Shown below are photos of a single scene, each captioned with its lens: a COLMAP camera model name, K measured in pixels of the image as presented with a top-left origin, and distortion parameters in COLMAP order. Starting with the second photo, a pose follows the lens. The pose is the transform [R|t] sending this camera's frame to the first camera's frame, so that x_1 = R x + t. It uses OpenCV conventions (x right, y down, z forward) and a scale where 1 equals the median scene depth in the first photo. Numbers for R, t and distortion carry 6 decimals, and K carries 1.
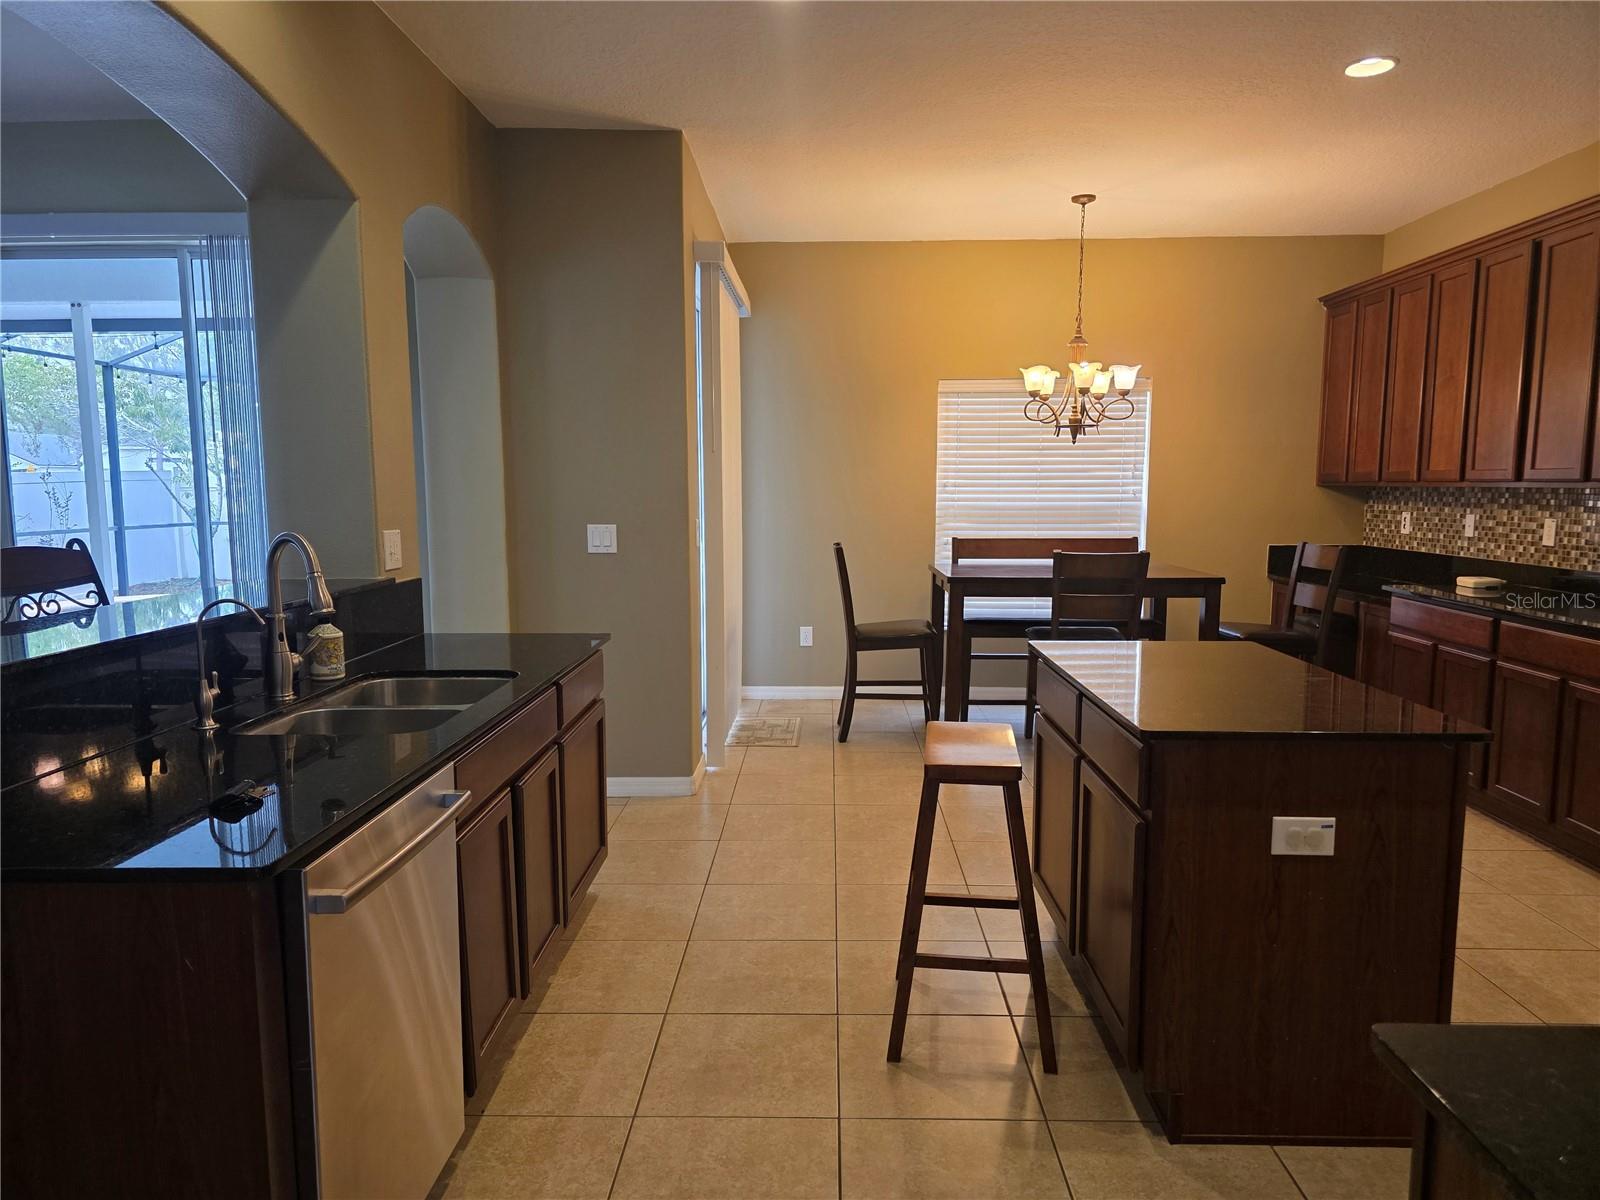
lens RADIAL K [[1069.8, 0, 799.5], [0, 1069.8, 605.7], [0, 0, 1]] dist [0.031529, -0.009031]
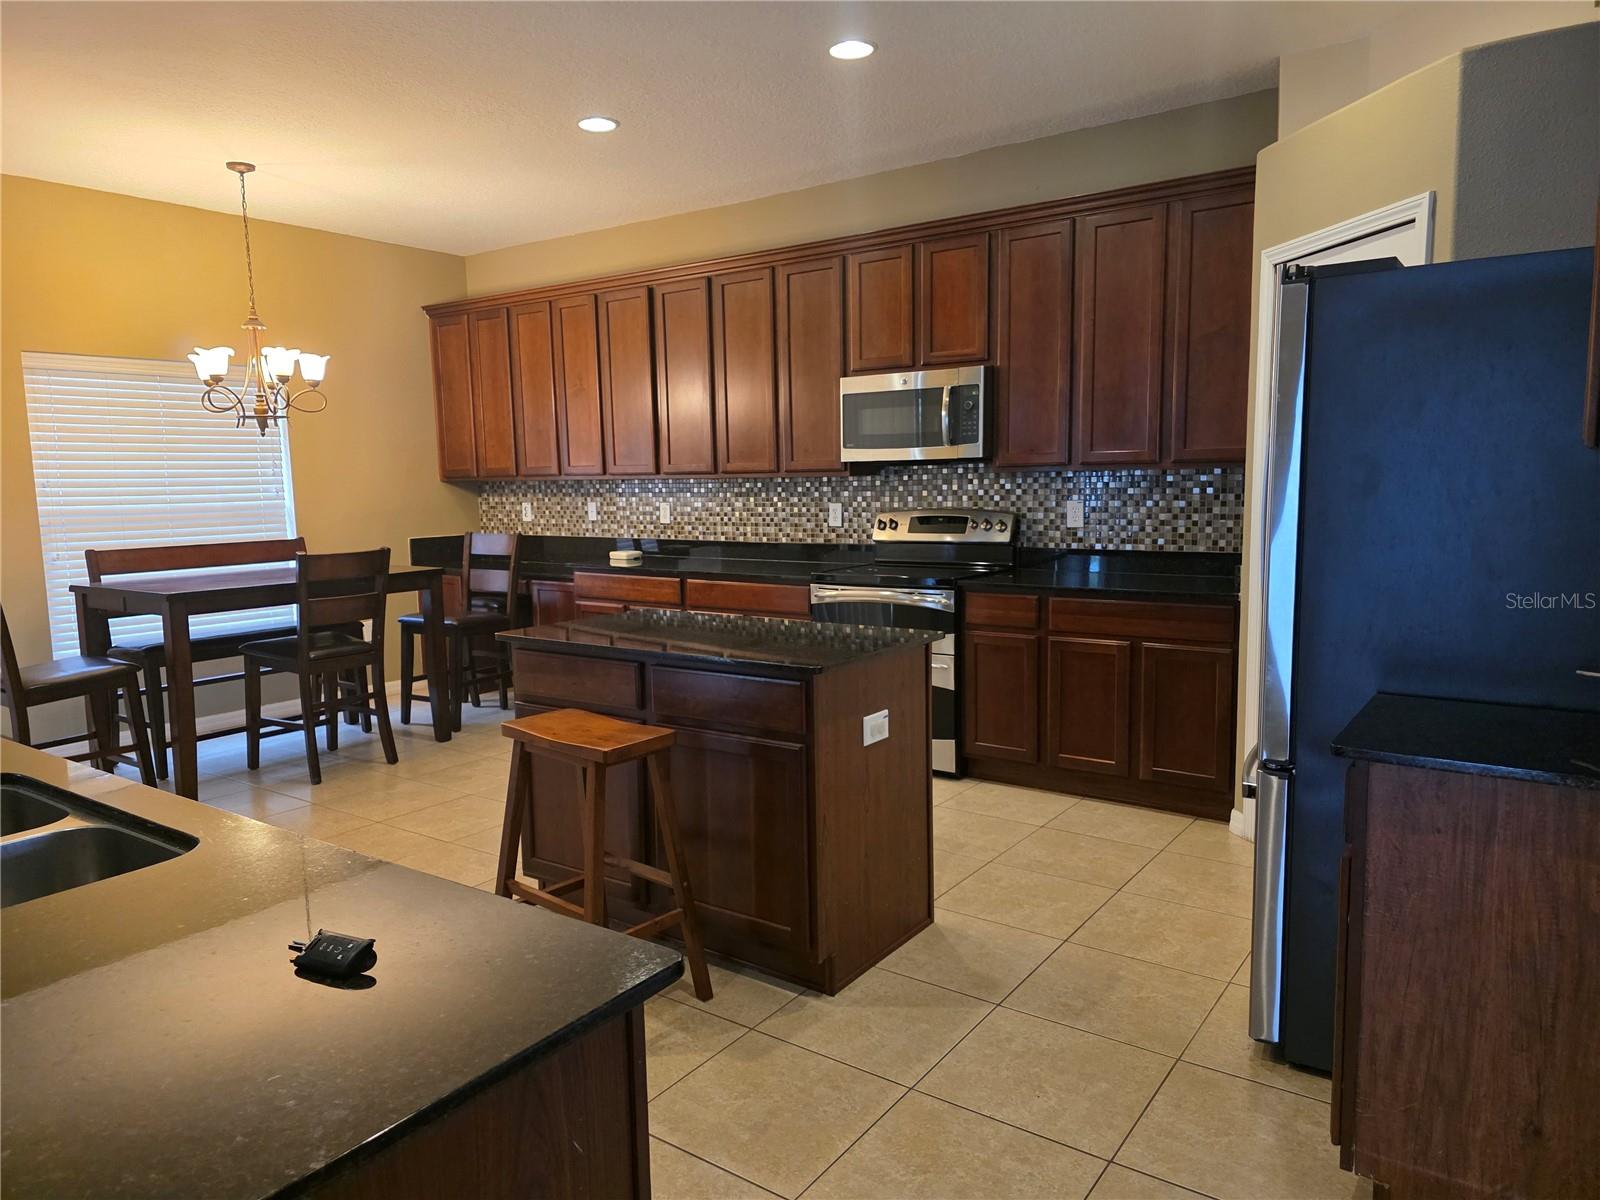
lens RADIAL K [[1069.8, 0, 792.8], [0, 1069.8, 605.3], [0, 0, 1]] dist [0.031529, -0.009031]
pose [[0.579035, -0.108187, 0.808093, -0.250759], [0.111092, 0.992382, 0.053258, -0.007964], [-0.807699, 0.058934, 0.586643, 0.112908]]
